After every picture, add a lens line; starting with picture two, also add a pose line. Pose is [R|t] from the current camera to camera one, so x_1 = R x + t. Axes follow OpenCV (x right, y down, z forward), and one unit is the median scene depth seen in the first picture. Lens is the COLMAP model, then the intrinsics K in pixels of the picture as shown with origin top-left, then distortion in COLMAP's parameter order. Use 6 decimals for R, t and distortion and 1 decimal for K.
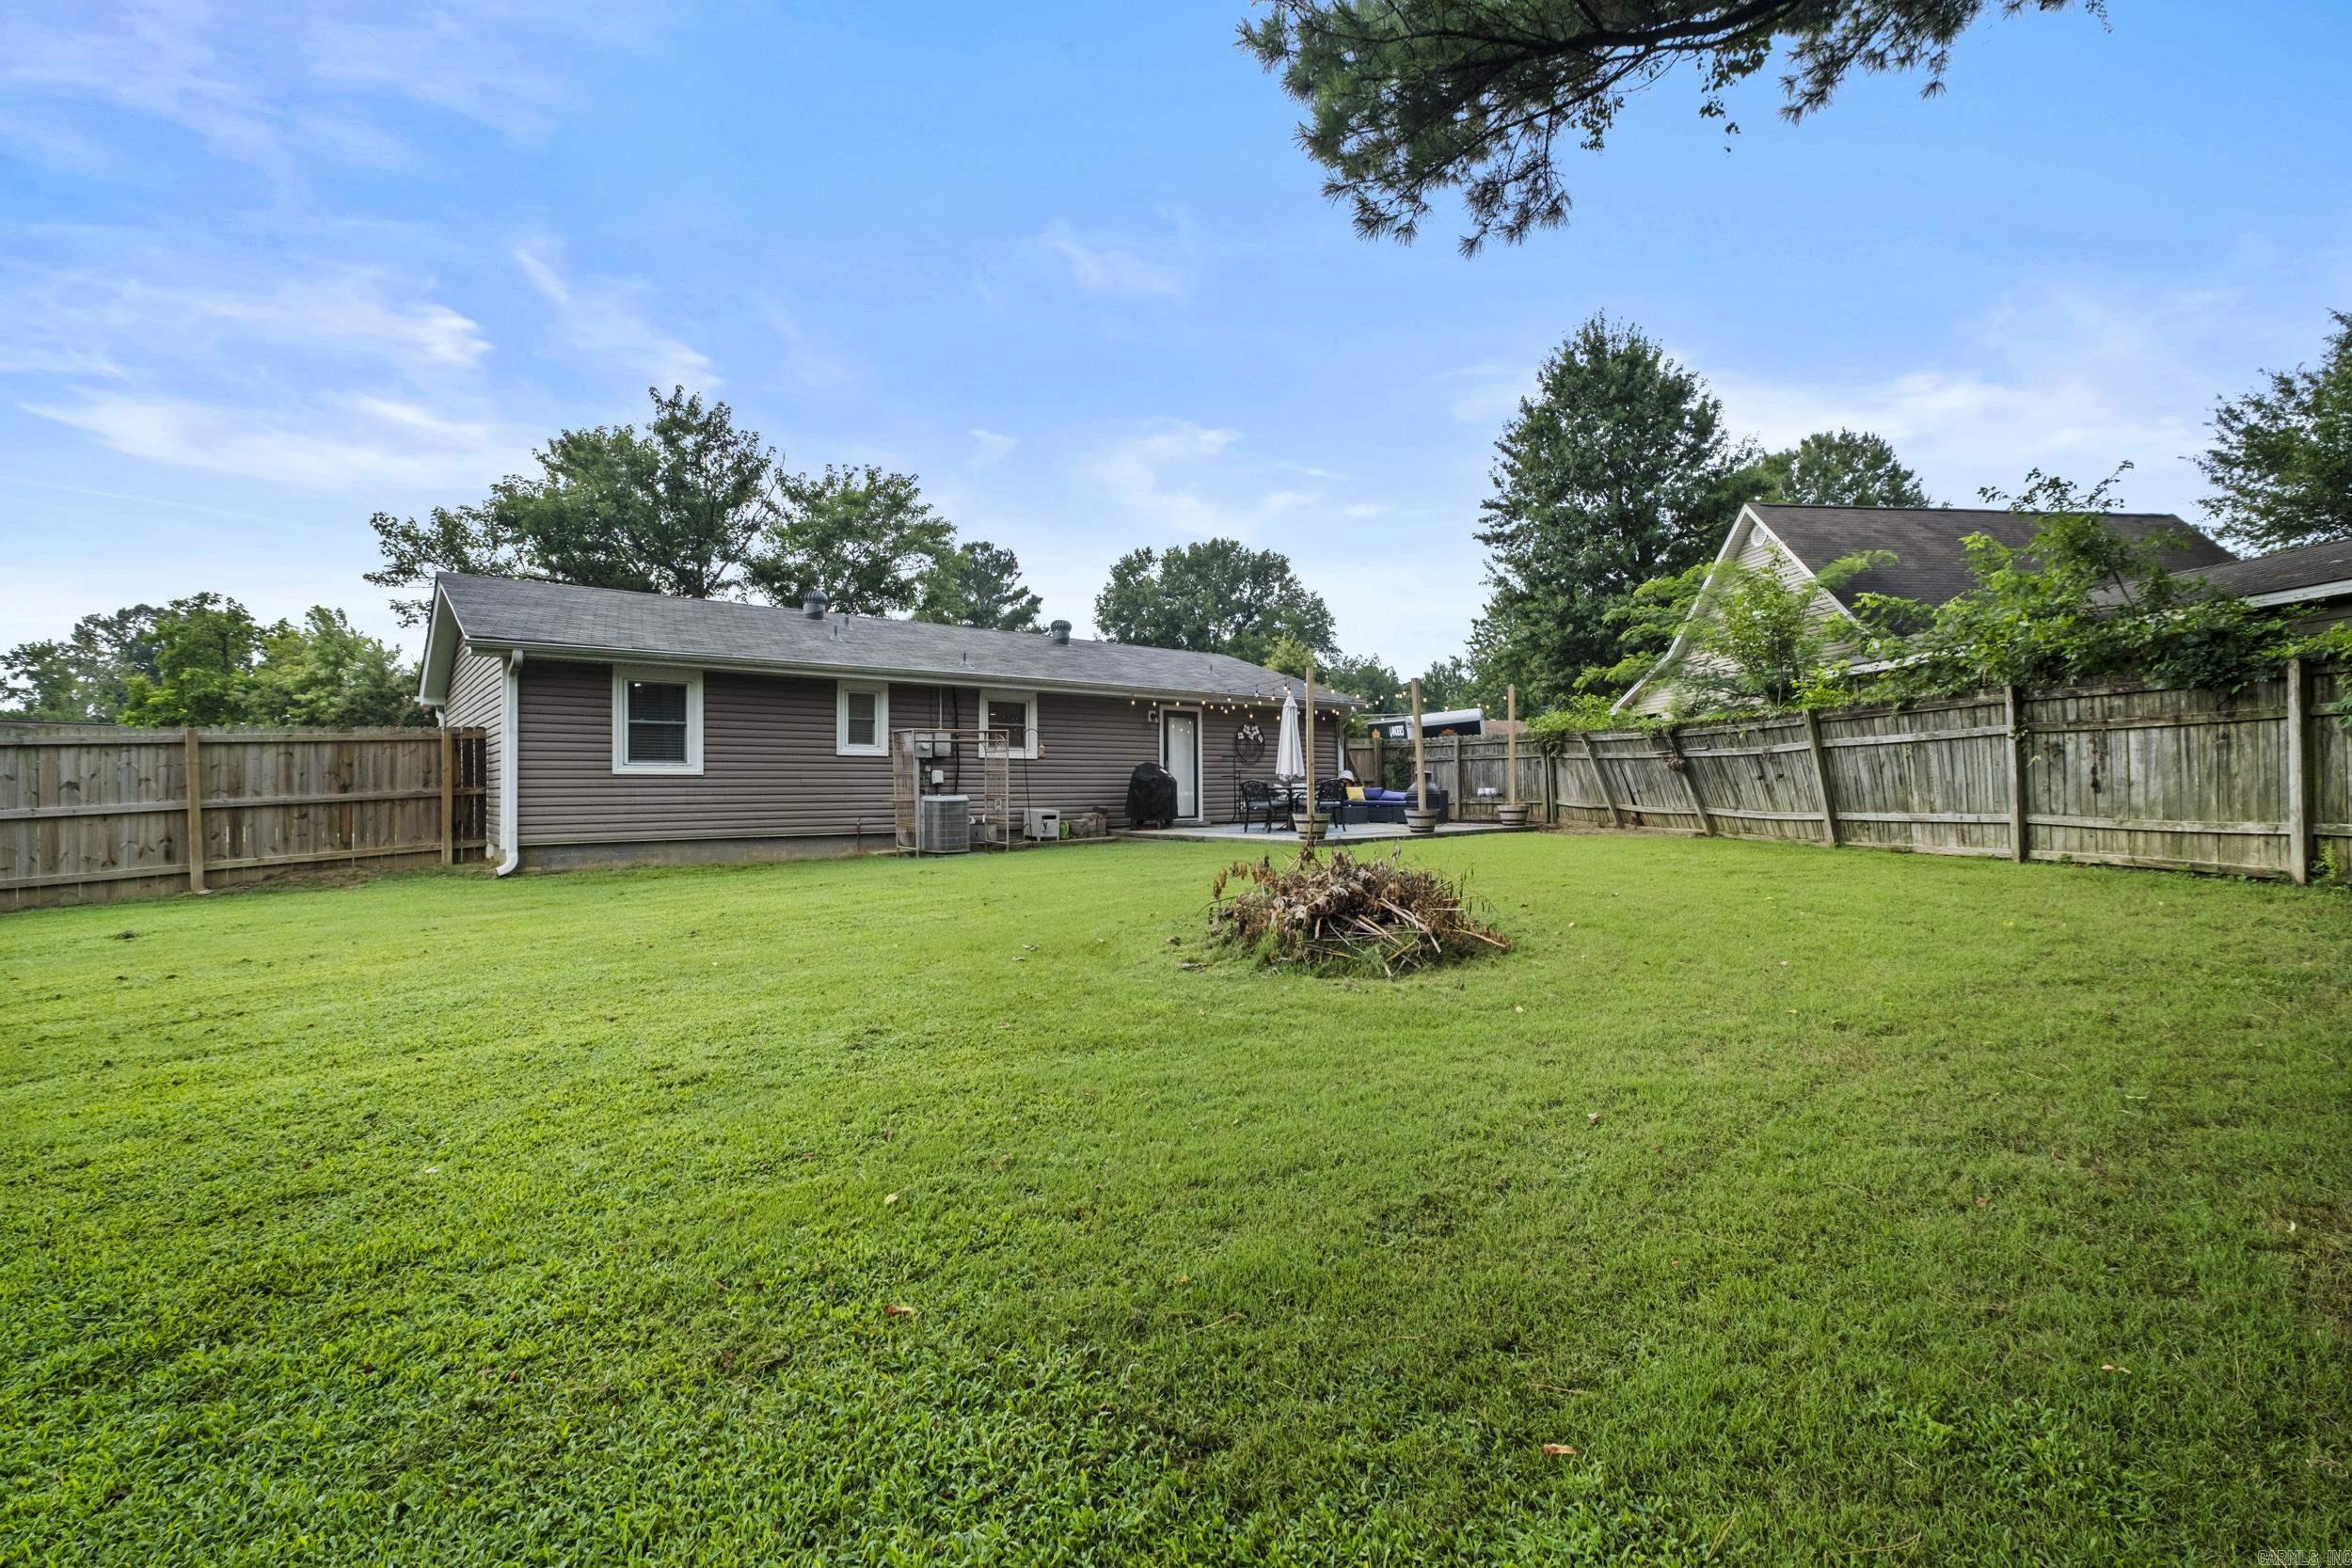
lens RADIAL K [[1019.2, 0, 1174.8], [0, 1019.2, 793.0], [0, 0, 1]] dist [-0.008090, -0.000411]
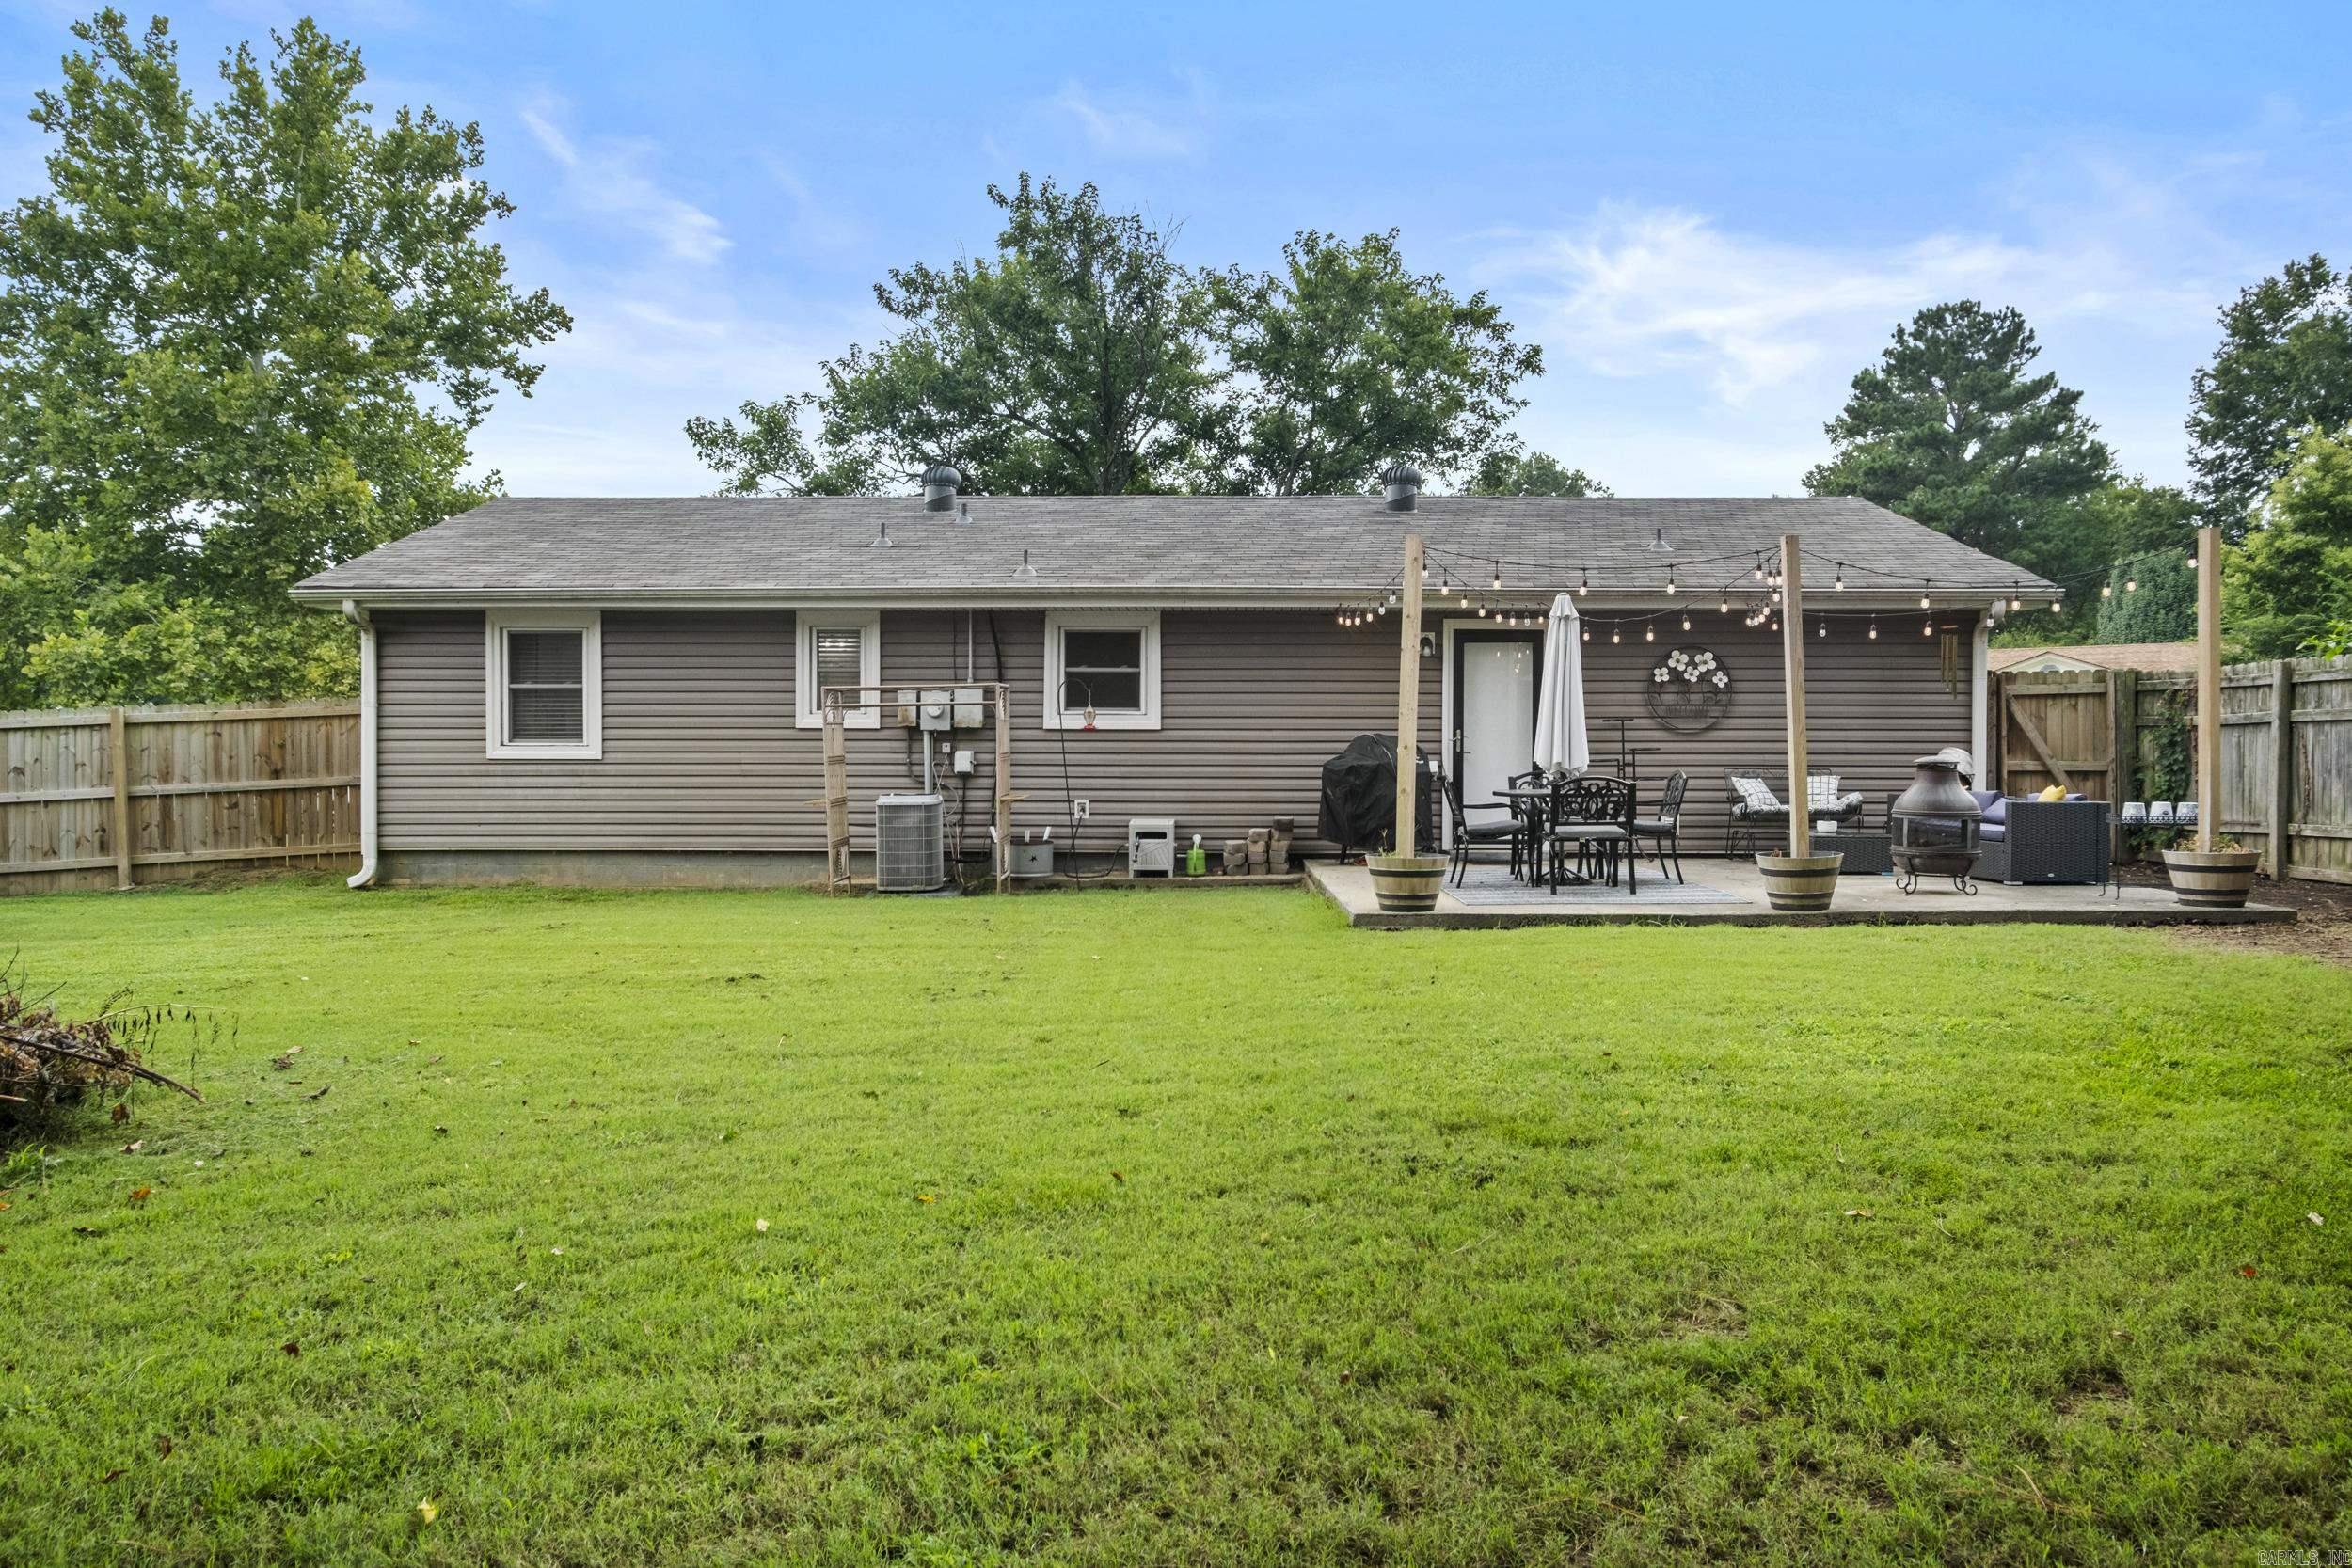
lens RADIAL K [[1676.9, 0, 1176.0], [0, 1676.9, 784.0], [0, 0, 1]] dist [0.001343, 0.005559]
pose [[0.762201, 0.019184, -0.647056, 0.643830], [-0.009087, 0.999779, 0.018938, -0.028789], [0.647277, -0.008554, 0.762207, 0.410401]]
